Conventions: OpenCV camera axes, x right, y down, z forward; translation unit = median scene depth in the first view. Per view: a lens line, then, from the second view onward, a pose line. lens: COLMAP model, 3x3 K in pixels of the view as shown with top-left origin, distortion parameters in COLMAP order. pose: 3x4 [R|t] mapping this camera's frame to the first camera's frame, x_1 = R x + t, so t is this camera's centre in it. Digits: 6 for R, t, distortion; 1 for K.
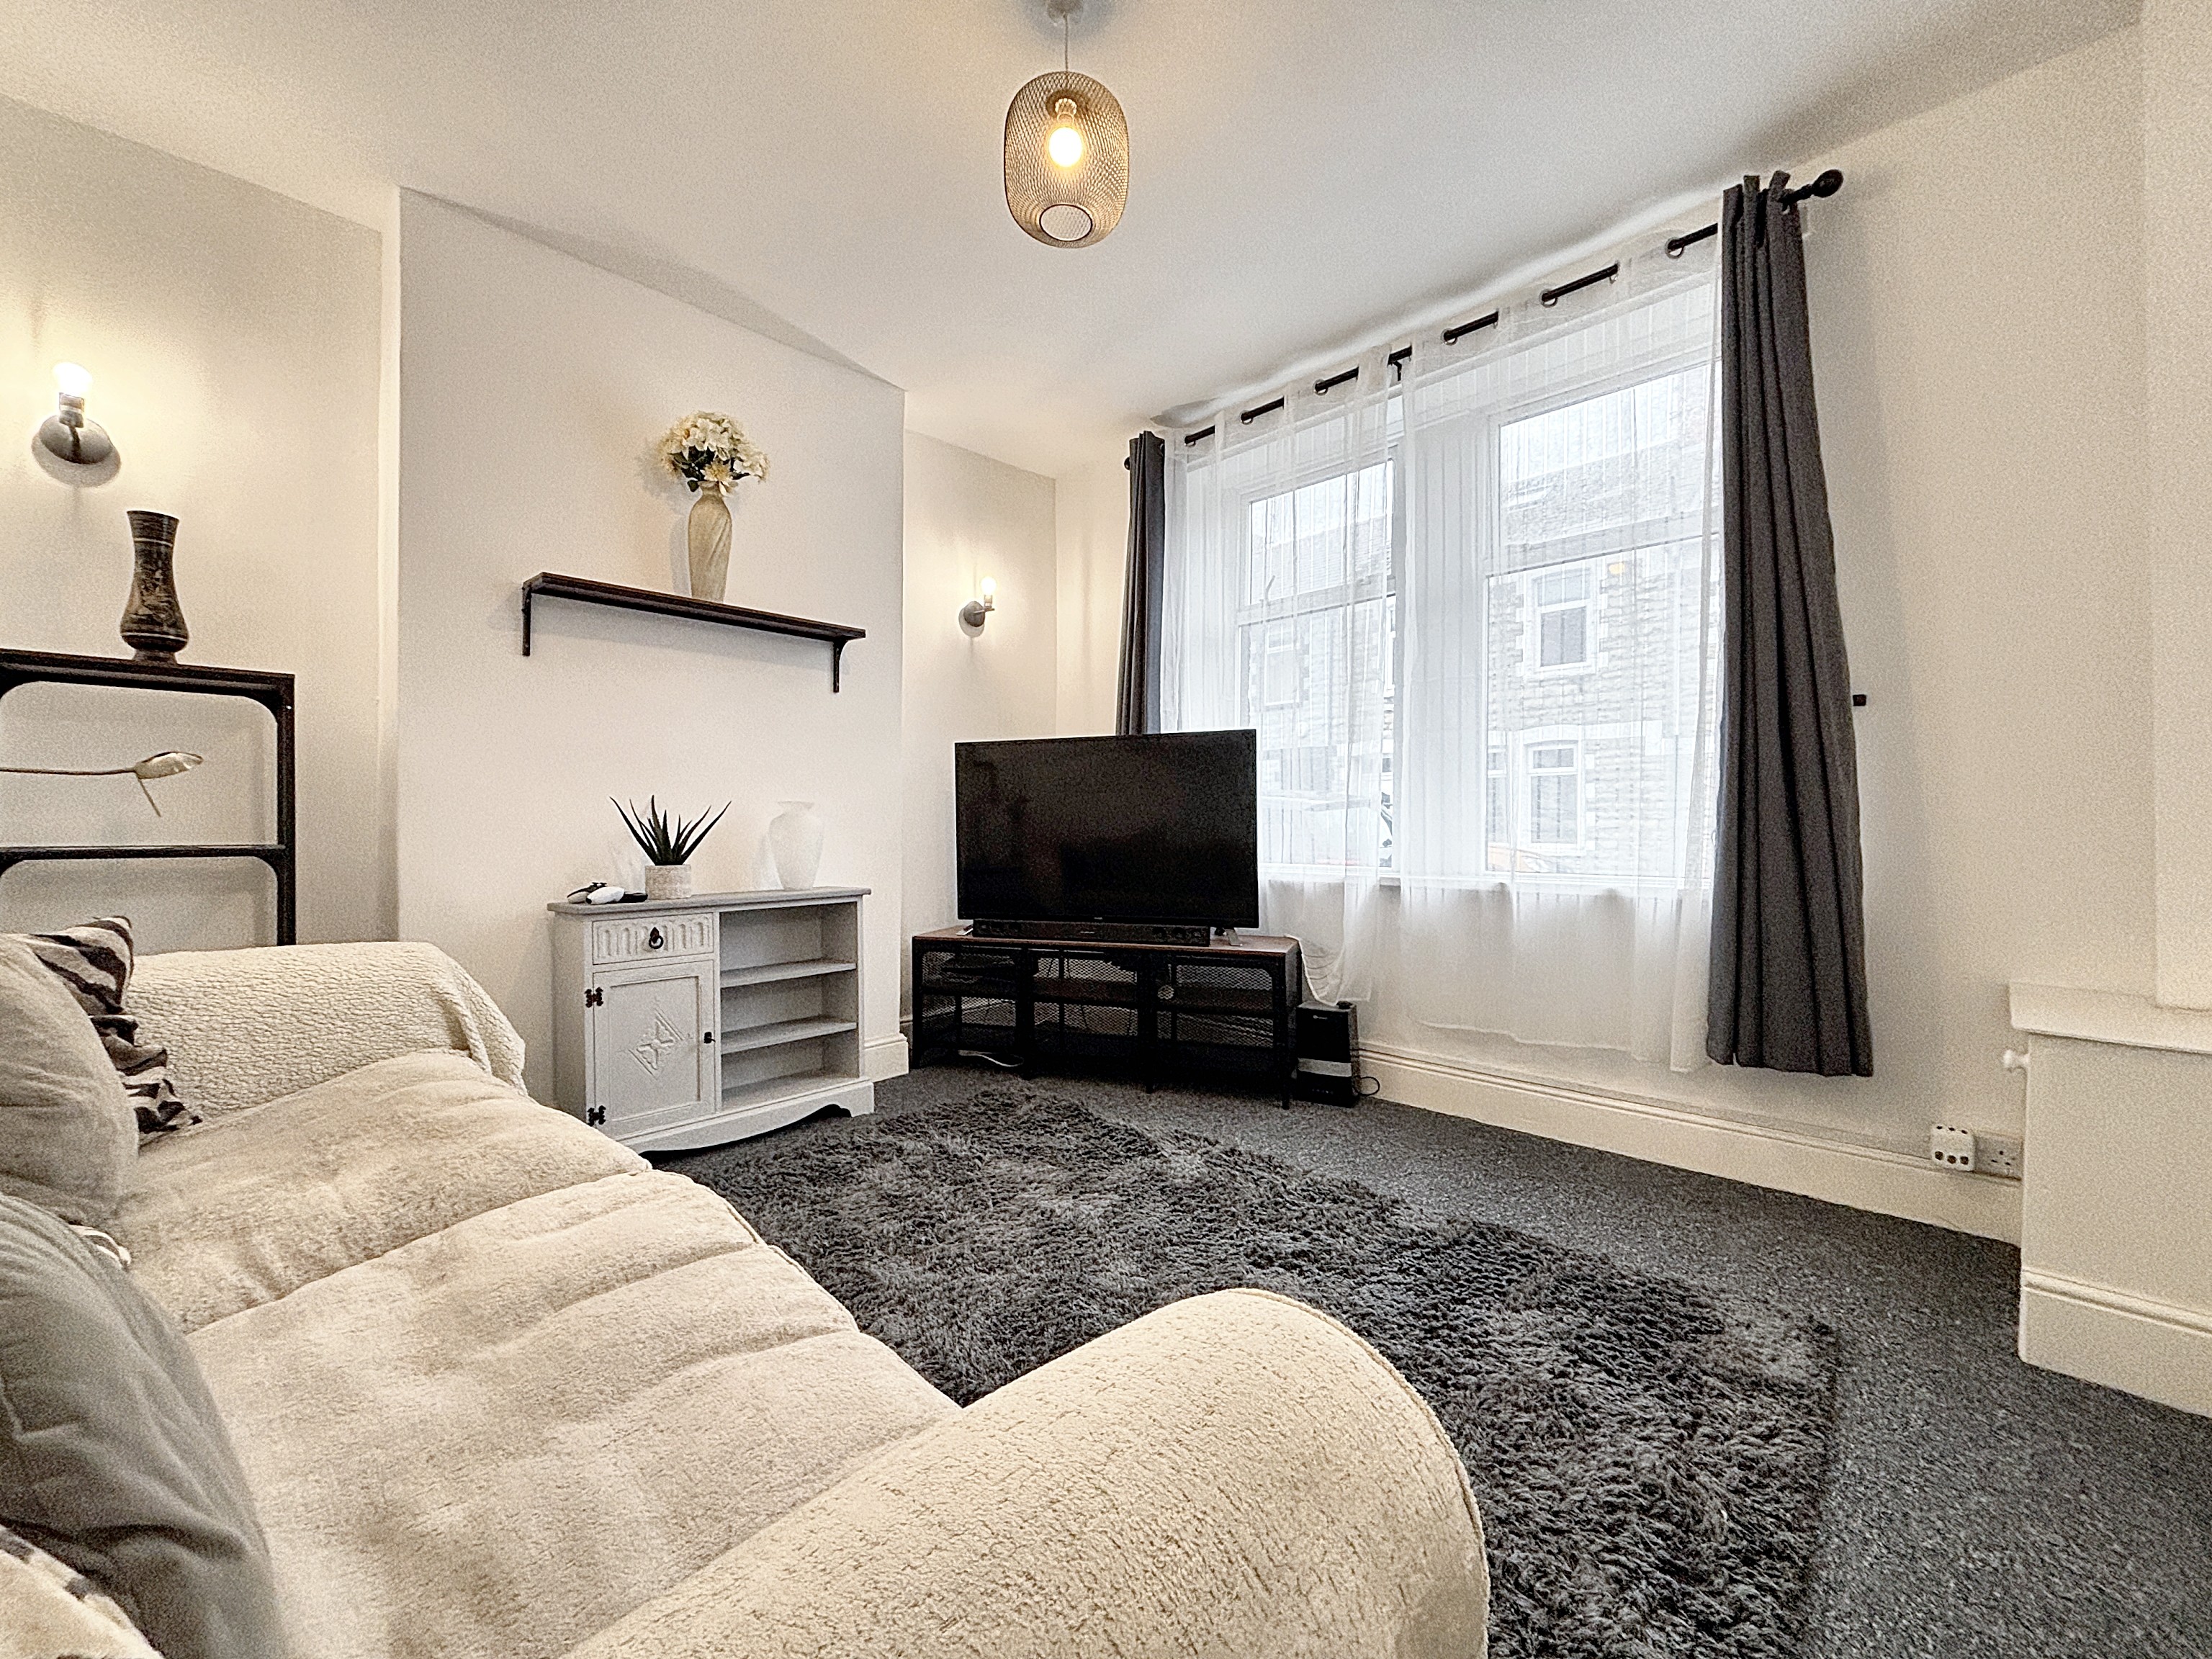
lens RADIAL K [[886.7, 0, 1089.3], [0, 886.7, 827.7], [0, 0, 1]] dist [0.000545, -0.001123]
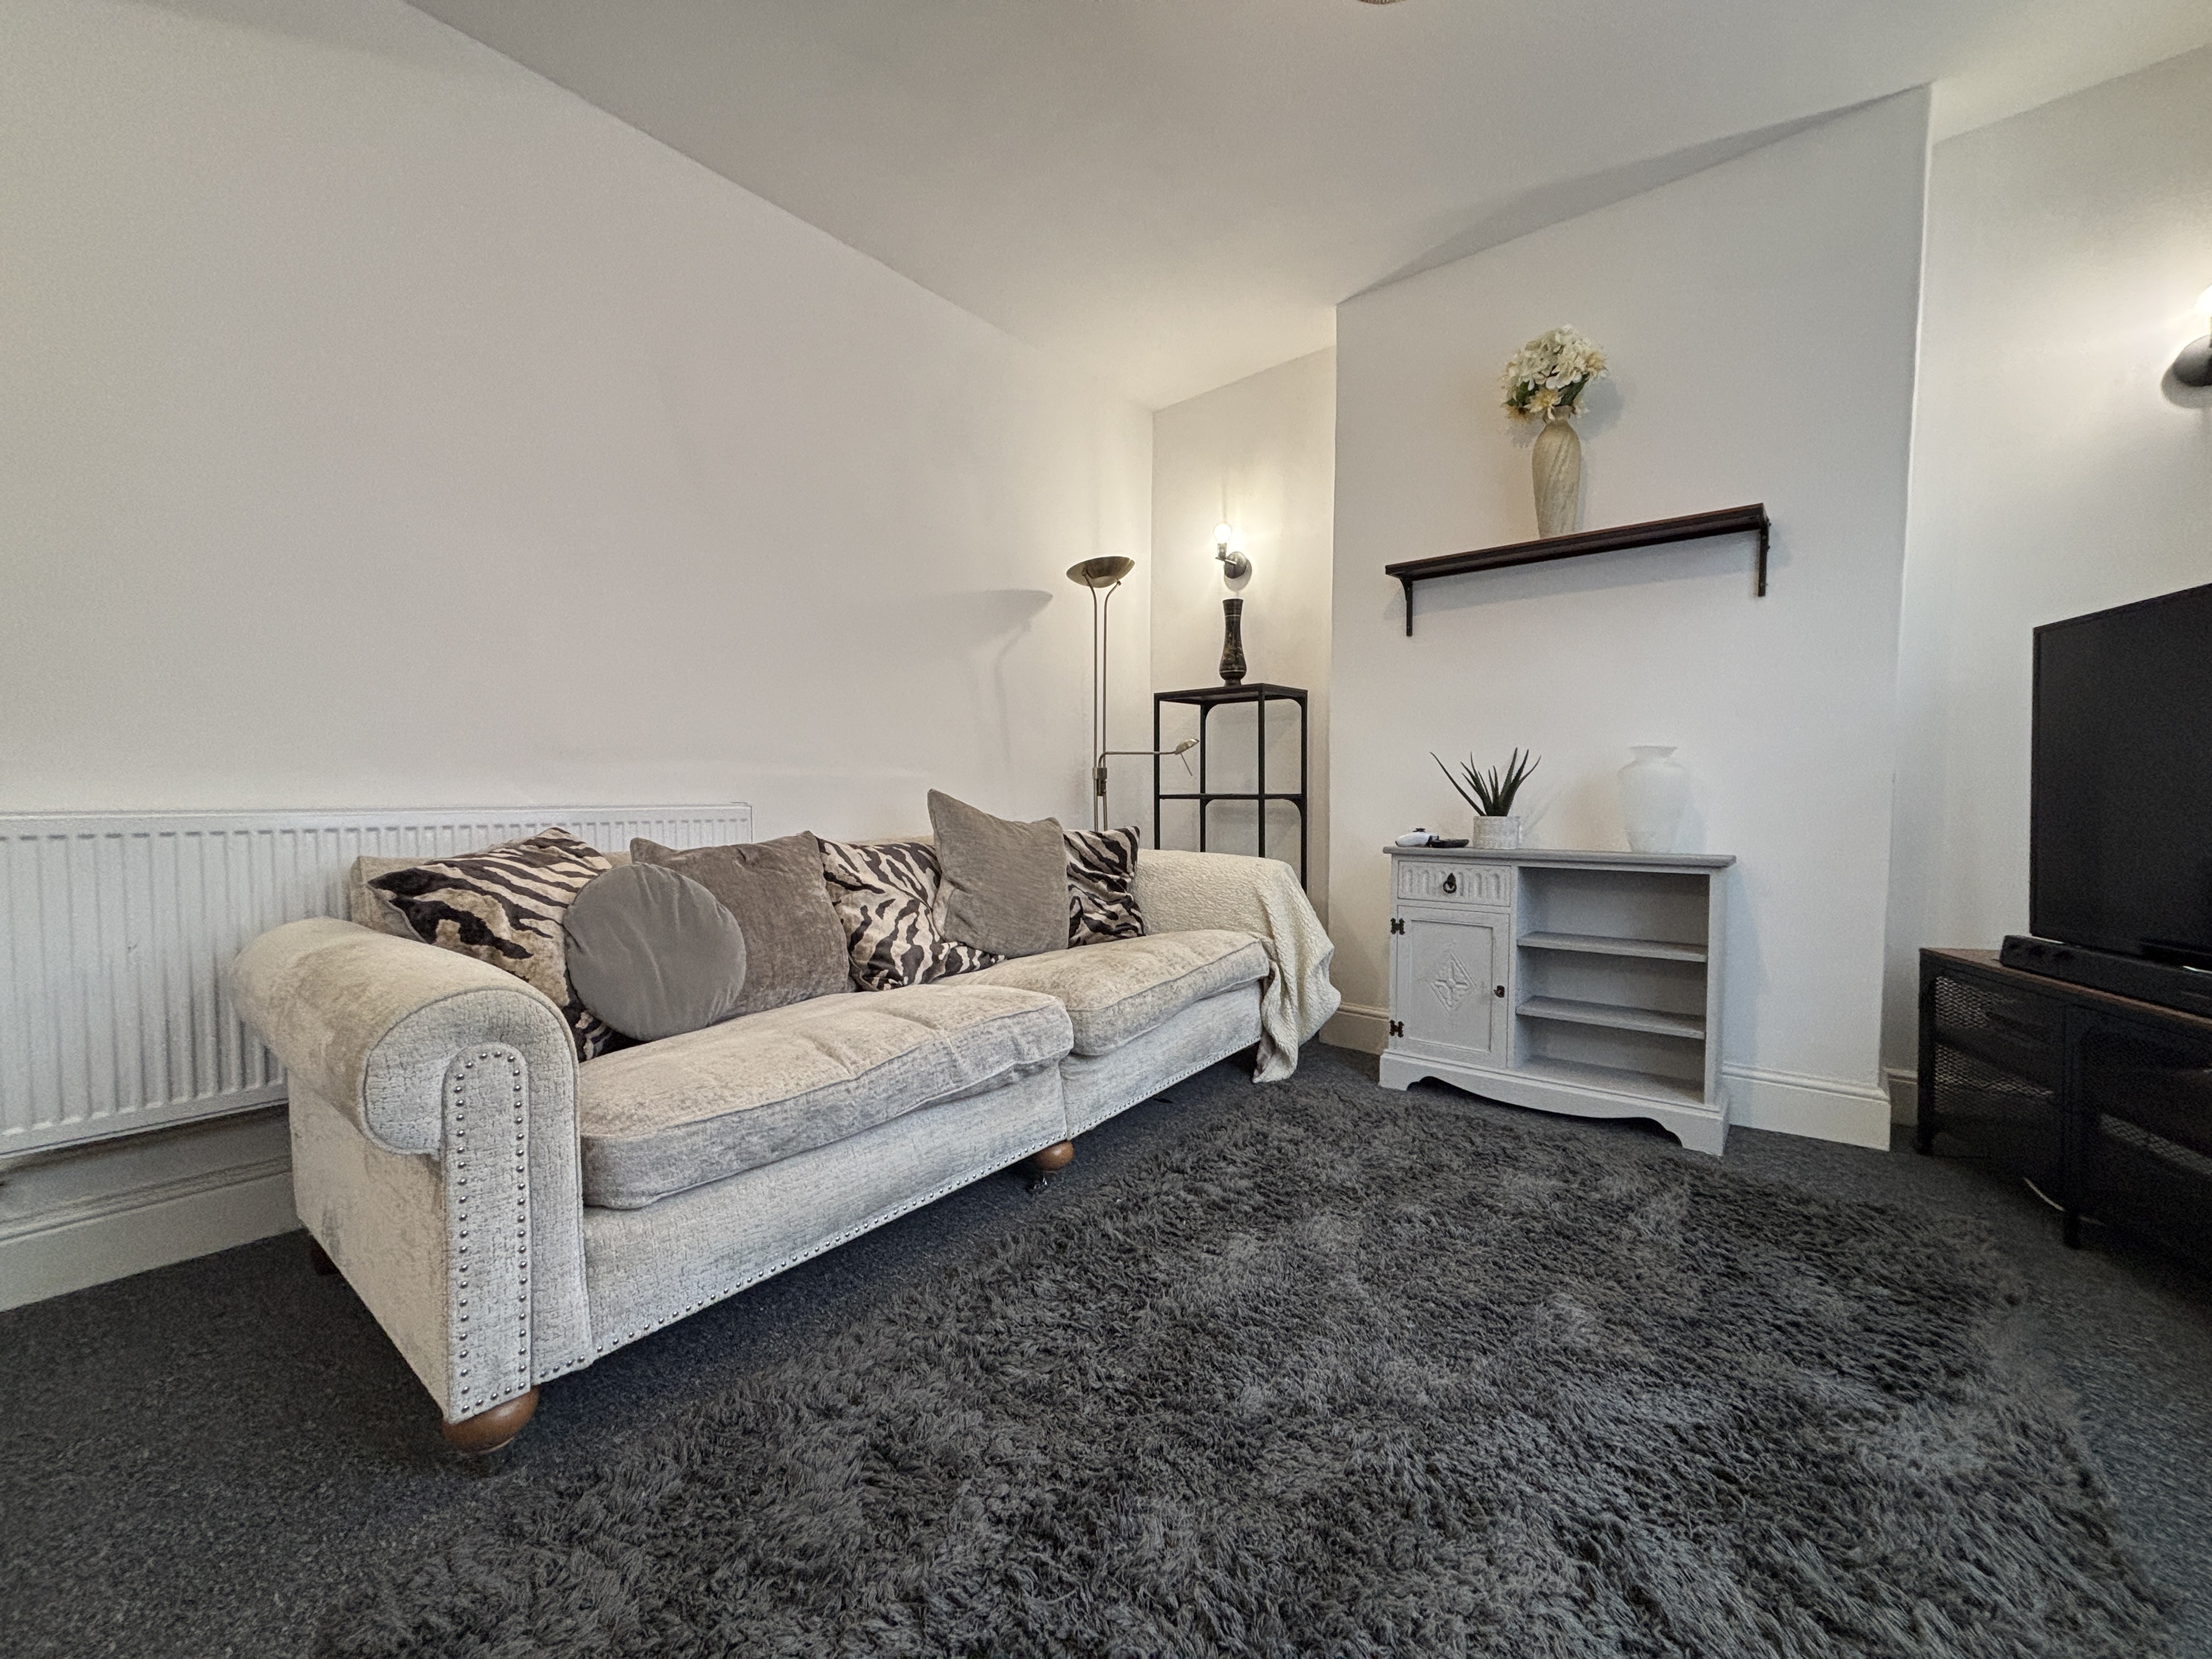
lens RADIAL K [[886.7, 0, 1084.3], [0, 886.7, 821.5], [0, 0, 1]] dist [0.000545, -0.001123]
pose [[0.075969, 0.037776, -0.996394, 0.503202], [0.002842, 0.999270, 0.038102, 0.007891], [0.997106, -0.005726, 0.075807, 0.453135]]
